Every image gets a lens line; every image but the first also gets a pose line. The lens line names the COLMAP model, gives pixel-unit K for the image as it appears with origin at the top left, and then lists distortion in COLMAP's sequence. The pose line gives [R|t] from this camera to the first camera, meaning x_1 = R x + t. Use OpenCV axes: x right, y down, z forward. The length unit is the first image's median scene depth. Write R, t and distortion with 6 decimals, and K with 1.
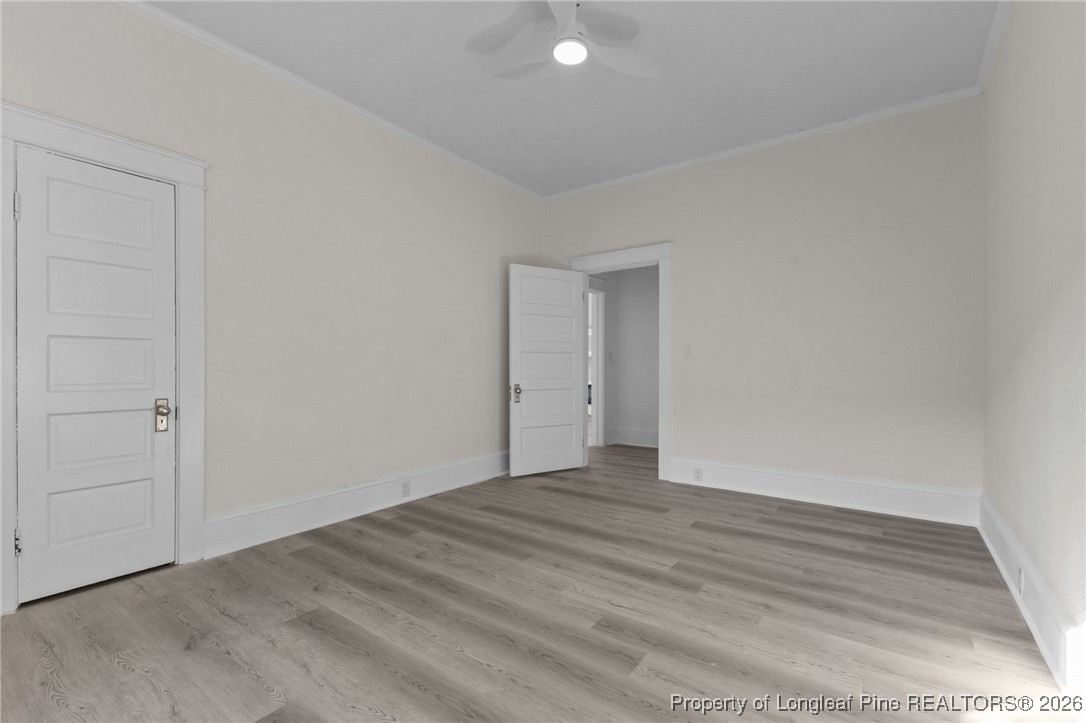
lens RADIAL K [[472.8, 0, 540.9], [0, 472.8, 361.0], [0, 0, 1]] dist [0.004508, 0.001458]
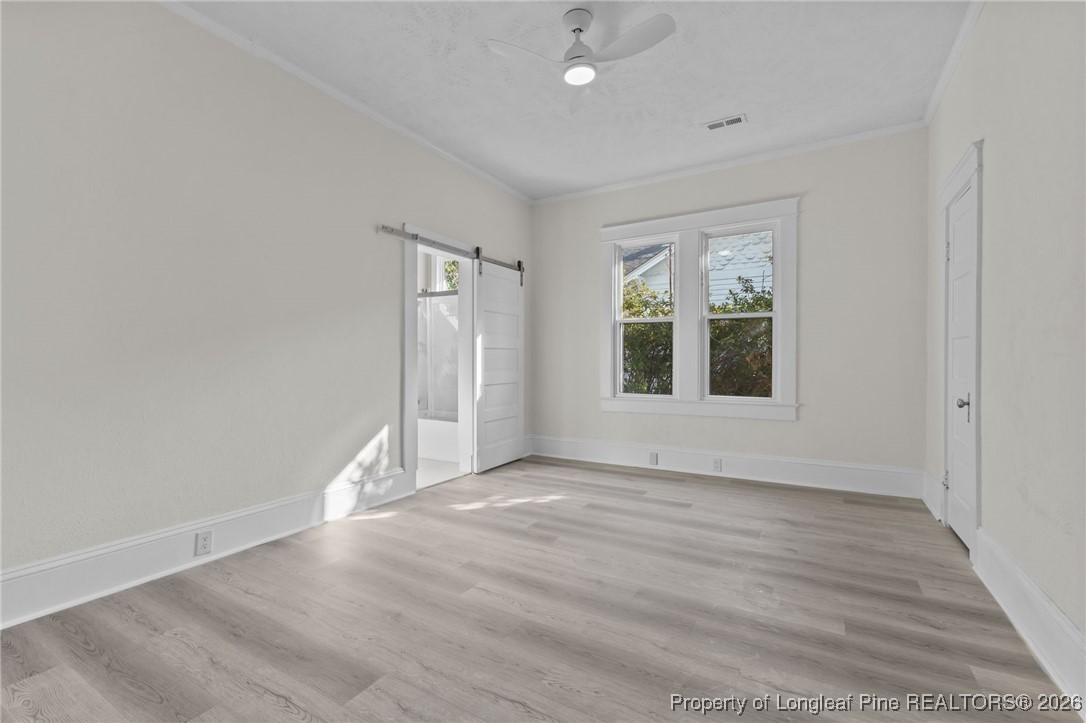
lens RADIAL K [[472.8, 0, 542.0], [0, 472.8, 362.7], [0, 0, 1]] dist [0.004508, 0.001458]
pose [[-0.994972, 0.004259, -0.100058, 0.246057], [0.004441, 0.999989, -0.001603, 0.013044], [0.100050, -0.002040, -0.994980, 1.991935]]
